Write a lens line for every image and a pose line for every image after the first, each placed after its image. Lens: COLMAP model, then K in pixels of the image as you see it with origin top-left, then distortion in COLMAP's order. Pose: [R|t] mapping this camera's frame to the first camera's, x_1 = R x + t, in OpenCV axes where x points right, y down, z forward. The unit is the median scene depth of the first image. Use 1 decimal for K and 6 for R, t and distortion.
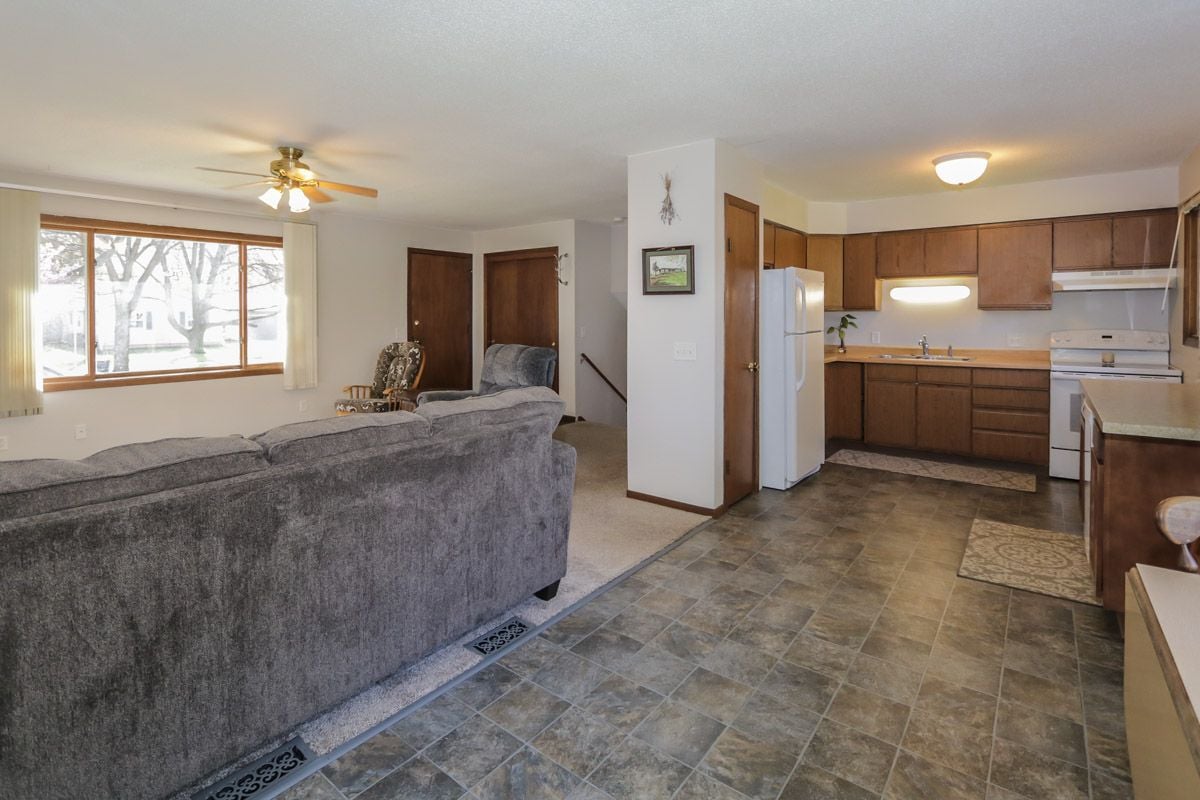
lens RADIAL K [[574.3, 0, 598.0], [0, 574.3, 345.3], [0, 0, 1]] dist [-0.023927, 0.002673]
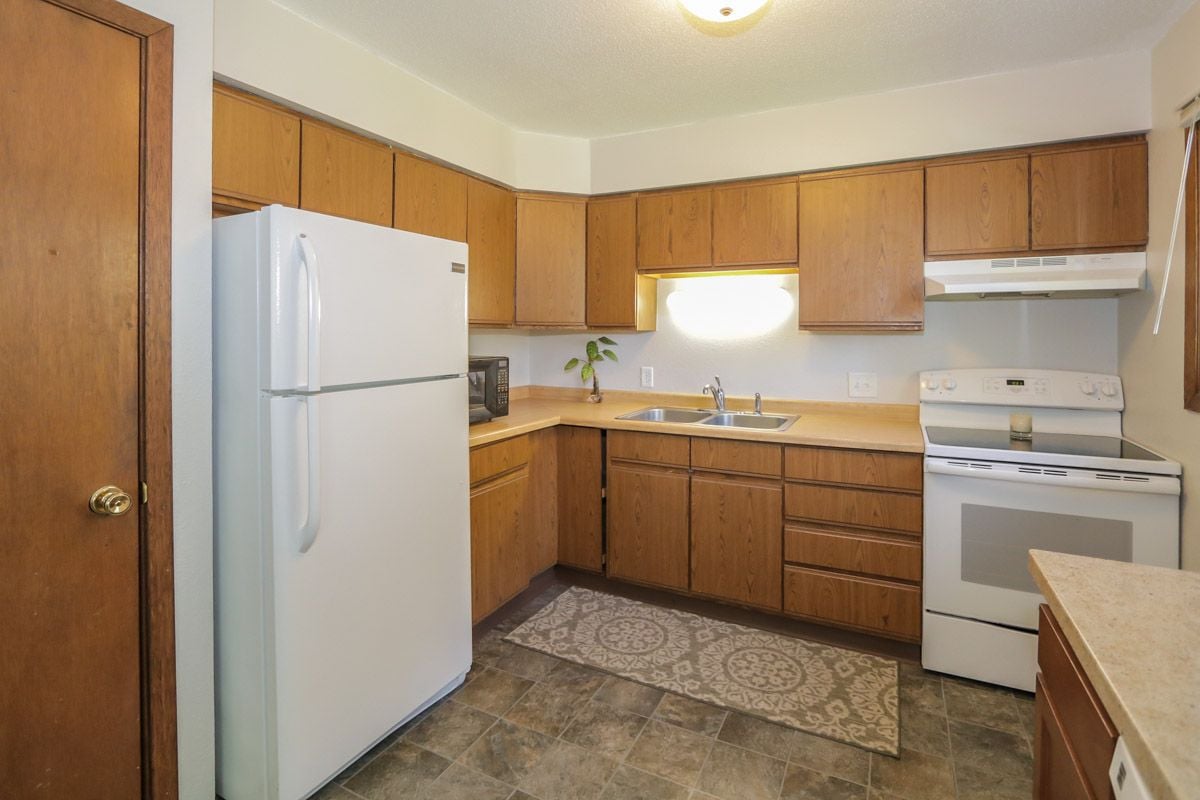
lens RADIAL K [[574.3, 0, 613.9], [0, 574.3, 336.8], [0, 0, 1]] dist [-0.023927, 0.002673]
pose [[0.980426, 0.007009, 0.196762, 0.193329], [0.002370, 0.998874, -0.047390, -0.015205], [-0.196872, 0.046929, 0.979305, 0.249353]]
